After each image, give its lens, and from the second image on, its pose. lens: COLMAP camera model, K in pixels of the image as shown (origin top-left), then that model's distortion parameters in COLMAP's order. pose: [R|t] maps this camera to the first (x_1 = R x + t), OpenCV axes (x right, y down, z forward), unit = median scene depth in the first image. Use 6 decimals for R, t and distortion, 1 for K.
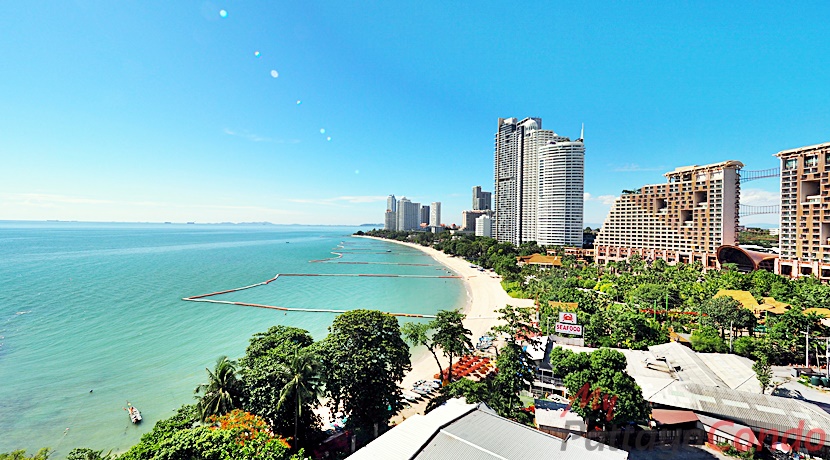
lens RADIAL K [[349.9, 0, 403.7], [0, 349.9, 225.7], [0, 0, 1]] dist [-0.000152, 0.000072]
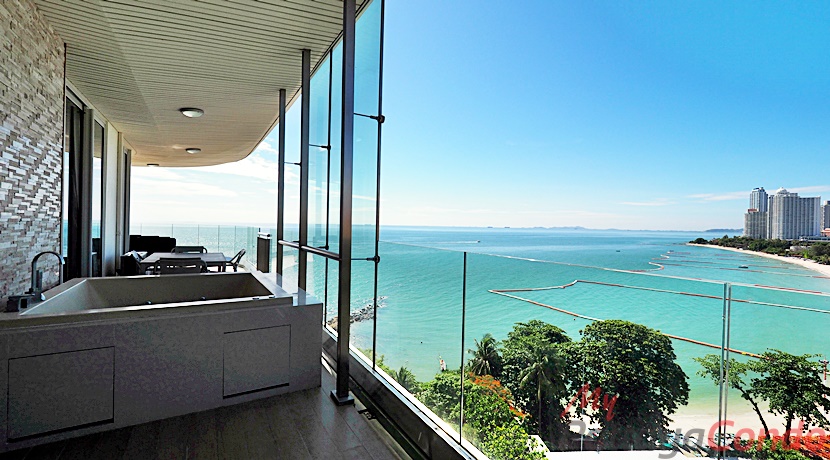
lens RADIAL K [[357.9, 0, 414.2], [0, 357.9, 225.1], [0, 0, 1]] dist [-0.001111, 0.009918]
pose [[0.688679, -0.004124, -0.725055, 0.145340], [-0.006844, 0.999902, -0.012188, 0.000902], [0.725034, 0.013355, 0.688583, -0.049636]]
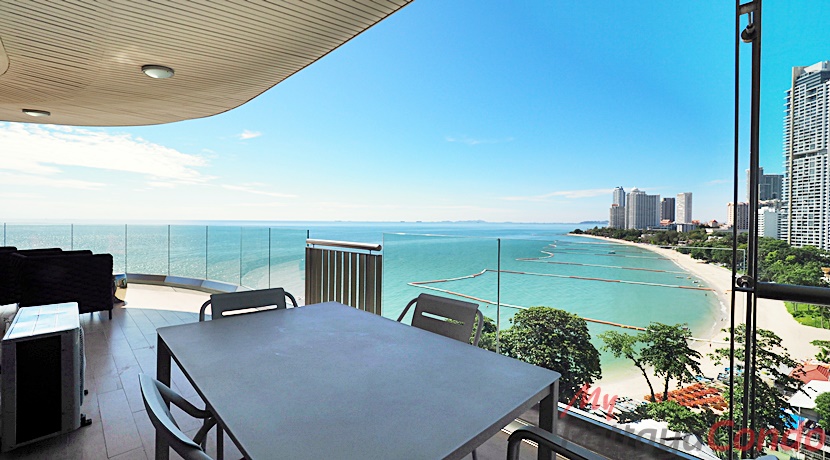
lens RADIAL K [[349.9, 0, 403.7], [0, 349.9, 225.7], [0, 0, 1]] dist [-0.000152, 0.000072]
pose [[0.828721, -0.001951, -0.559658, 0.080101], [0.005245, 0.999977, 0.004281, 0.000059], [0.559637, -0.006484, 0.828712, -0.046317]]
